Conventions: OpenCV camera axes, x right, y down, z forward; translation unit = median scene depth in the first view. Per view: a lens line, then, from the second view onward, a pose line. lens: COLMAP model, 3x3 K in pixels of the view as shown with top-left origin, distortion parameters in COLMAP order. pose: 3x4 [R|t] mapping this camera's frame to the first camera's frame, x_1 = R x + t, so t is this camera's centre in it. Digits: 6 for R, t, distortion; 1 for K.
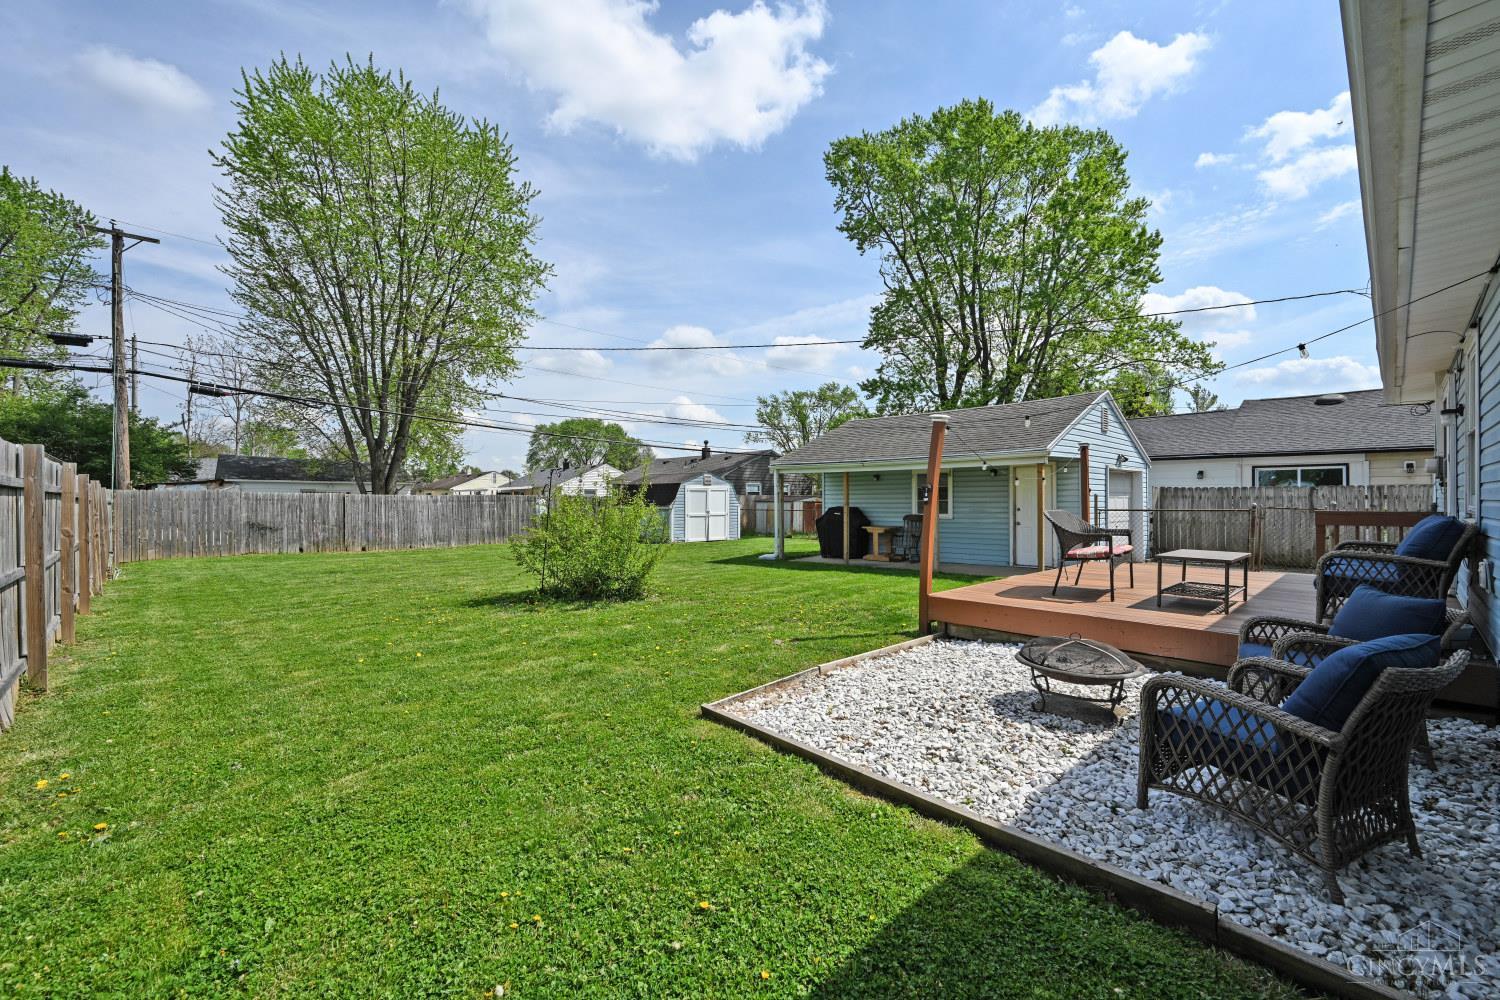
lens RADIAL K [[618.8, 0, 753.8], [0, 618.8, 498.4], [0, 0, 1]] dist [-0.002494, -0.001213]
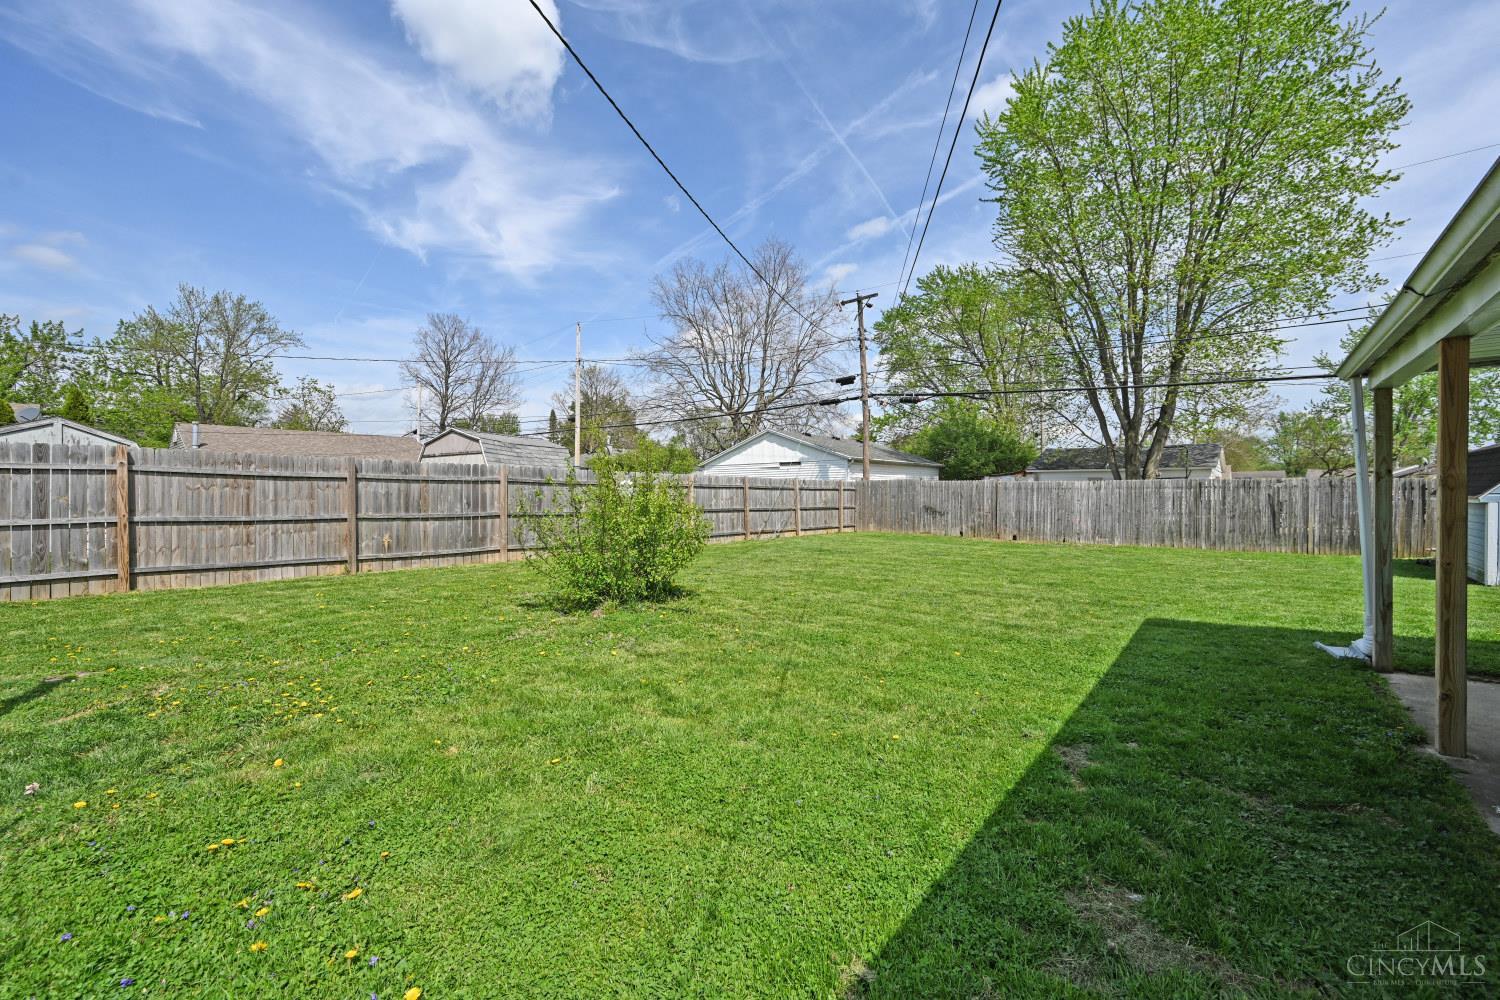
lens RADIAL K [[592.2, 0, 754.5], [0, 592.2, 496.6], [0, 0, 1]] dist [-0.001349, 0.000259]
pose [[0.113493, 0.009598, -0.993492, 0.209901], [0.003999, 0.999941, 0.010117, 0.005859], [0.993531, -0.005121, 0.113448, 0.436734]]
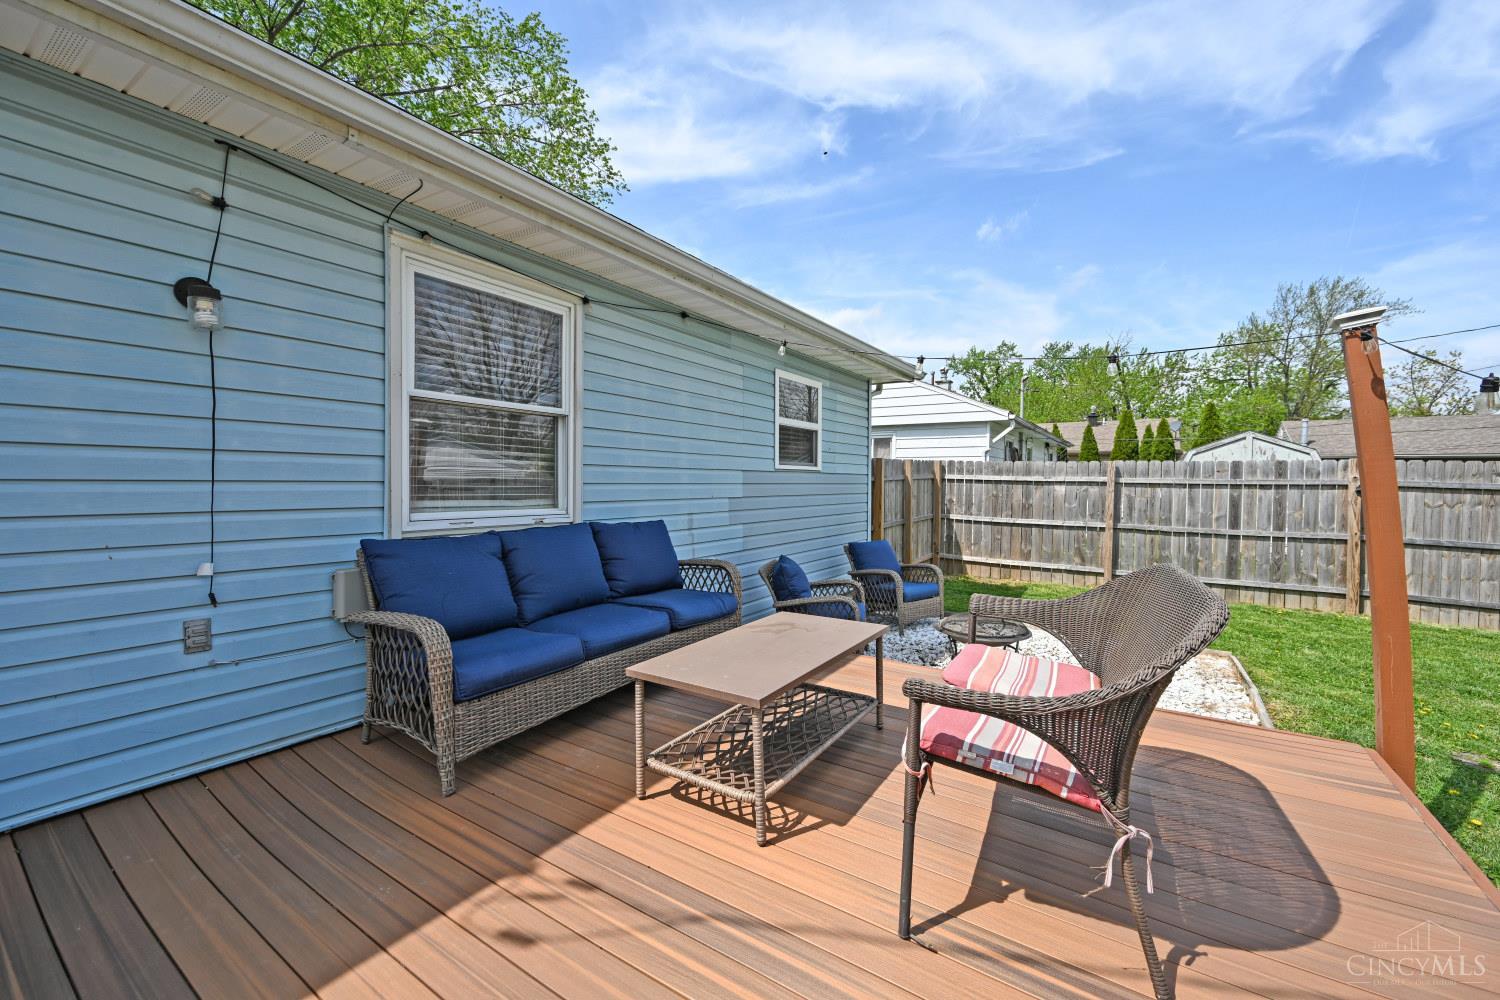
lens RADIAL K [[592.2, 0, 756.2], [0, 592.2, 488.9], [0, 0, 1]] dist [-0.001349, 0.000259]
pose [[-0.976568, -0.003765, -0.215177, 0.216136], [-0.006503, 0.999907, 0.012016, -0.005978], [0.215112, 0.013134, -0.976501, 0.364587]]
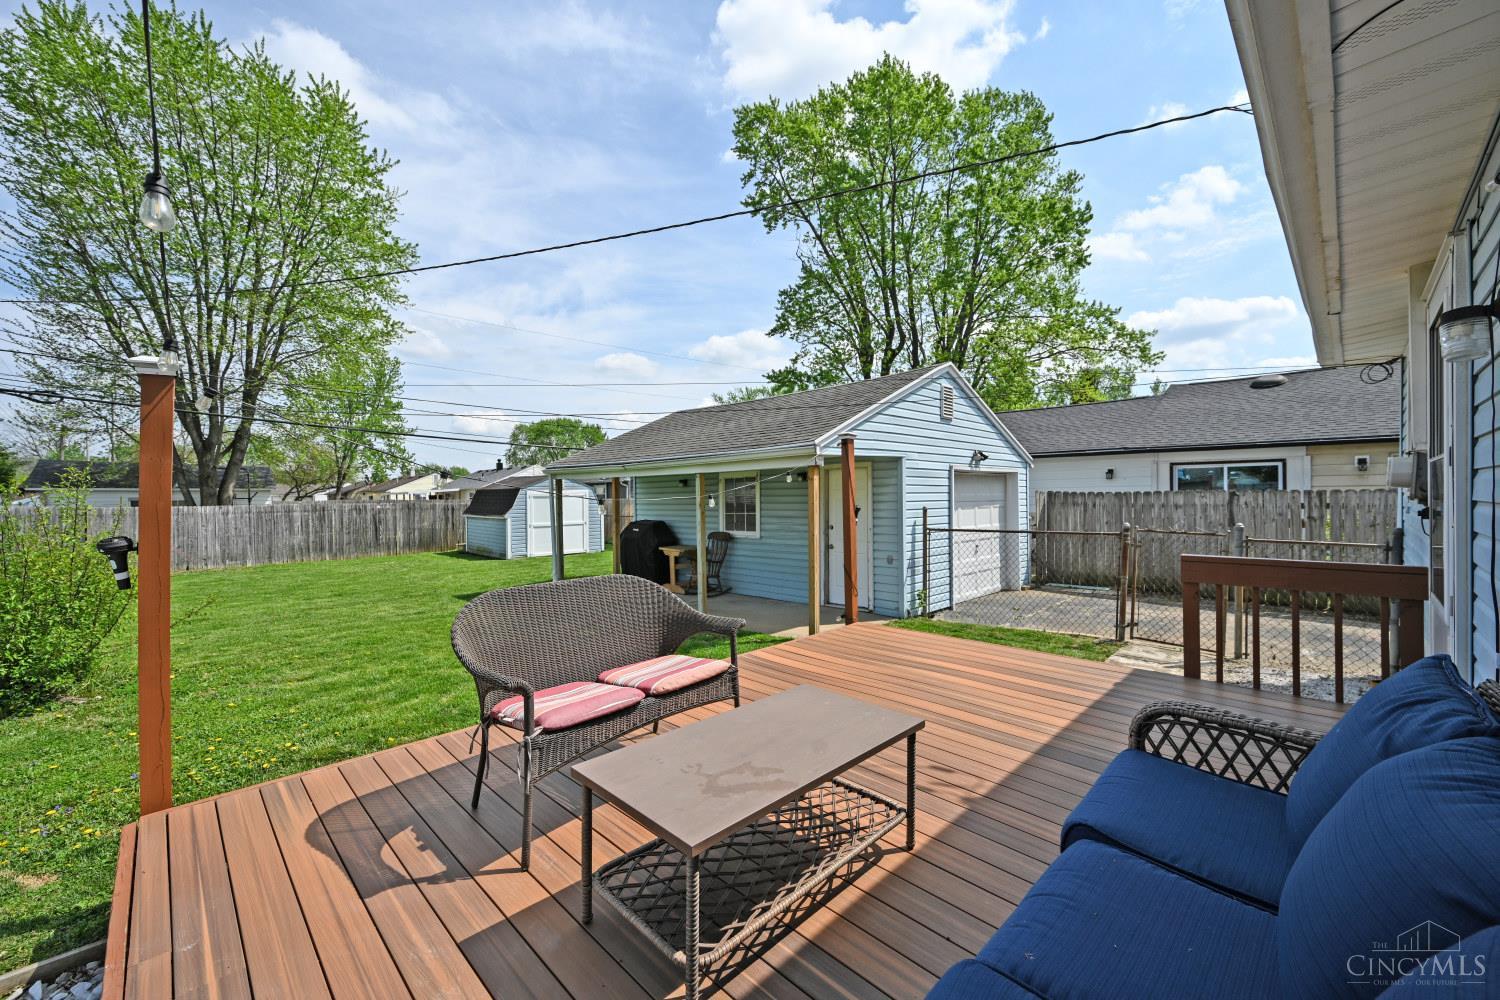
lens RADIAL K [[592.2, 0, 755.0], [0, 592.2, 499.0], [0, 0, 1]] dist [-0.001349, 0.000259]
pose [[0.999817, -0.010184, 0.016224, 0.187608], [0.010063, 0.999921, 0.007562, -0.012580], [-0.016300, -0.007397, 0.999840, 0.173974]]
